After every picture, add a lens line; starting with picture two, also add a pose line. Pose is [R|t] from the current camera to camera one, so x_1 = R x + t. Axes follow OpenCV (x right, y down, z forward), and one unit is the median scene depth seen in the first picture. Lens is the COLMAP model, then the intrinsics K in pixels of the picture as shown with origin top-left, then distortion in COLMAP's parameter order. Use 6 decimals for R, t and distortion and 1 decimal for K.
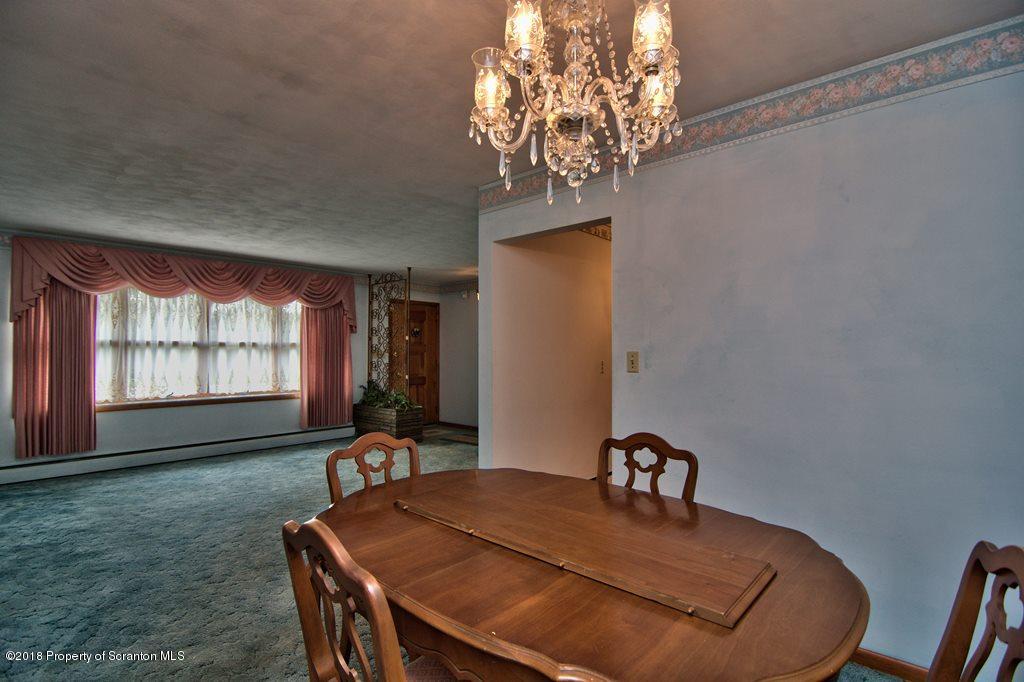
lens RADIAL K [[487.4, 0, 507.9], [0, 487.4, 345.0], [0, 0, 1]] dist [-0.014337, -0.002217]
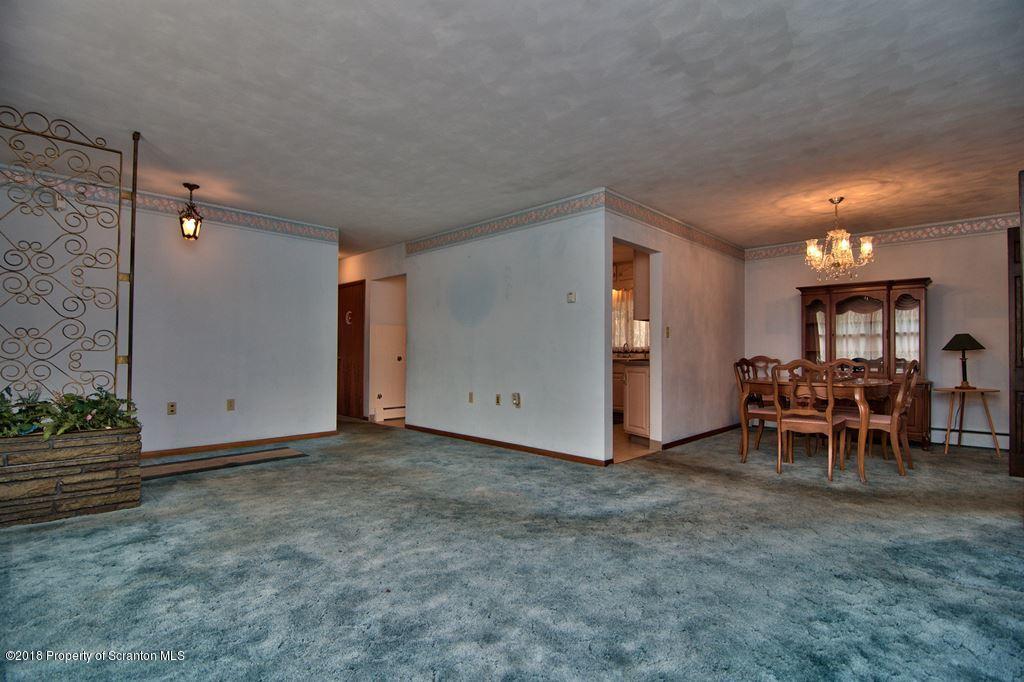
lens RADIAL K [[487.4, 0, 507.9], [0, 487.4, 344.4], [0, 0, 1]] dist [-0.014337, -0.002217]
pose [[0.041028, 0.020358, 0.998951, -0.741459], [-0.020465, 0.999600, -0.019530, 0.058880], [-0.998948, -0.019643, 0.041428, 0.679042]]
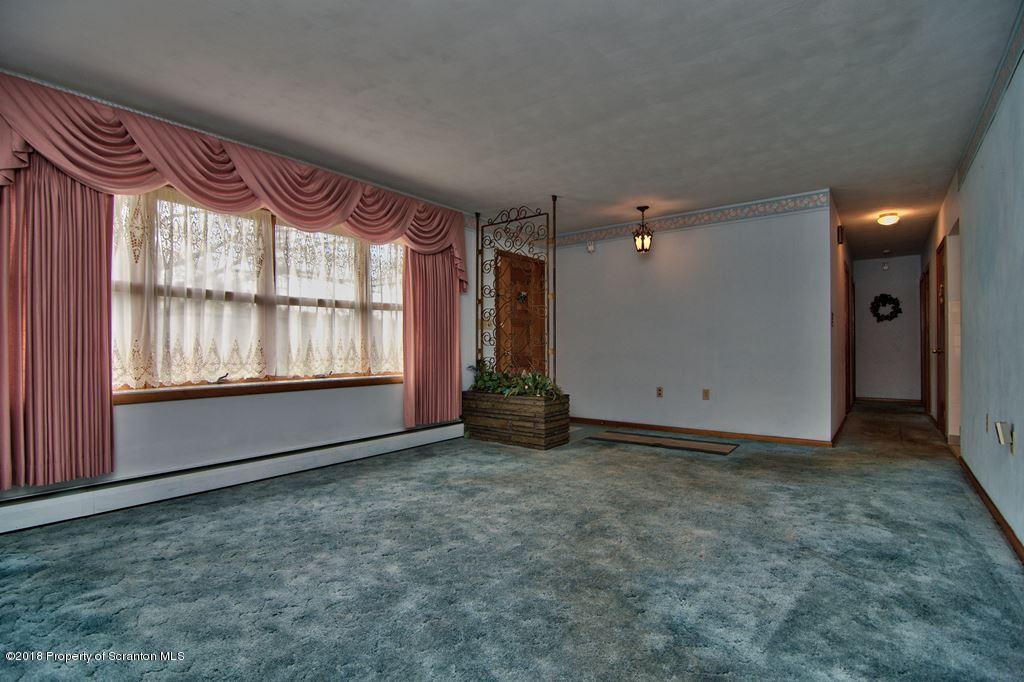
lens RADIAL K [[487.4, 0, 508.7], [0, 487.4, 347.0], [0, 0, 1]] dist [-0.014337, -0.002217]
pose [[0.997399, -0.005961, 0.071829, -0.360293], [0.004992, 0.999894, 0.013664, 0.055163], [-0.071903, -0.013270, 0.997323, 0.336696]]
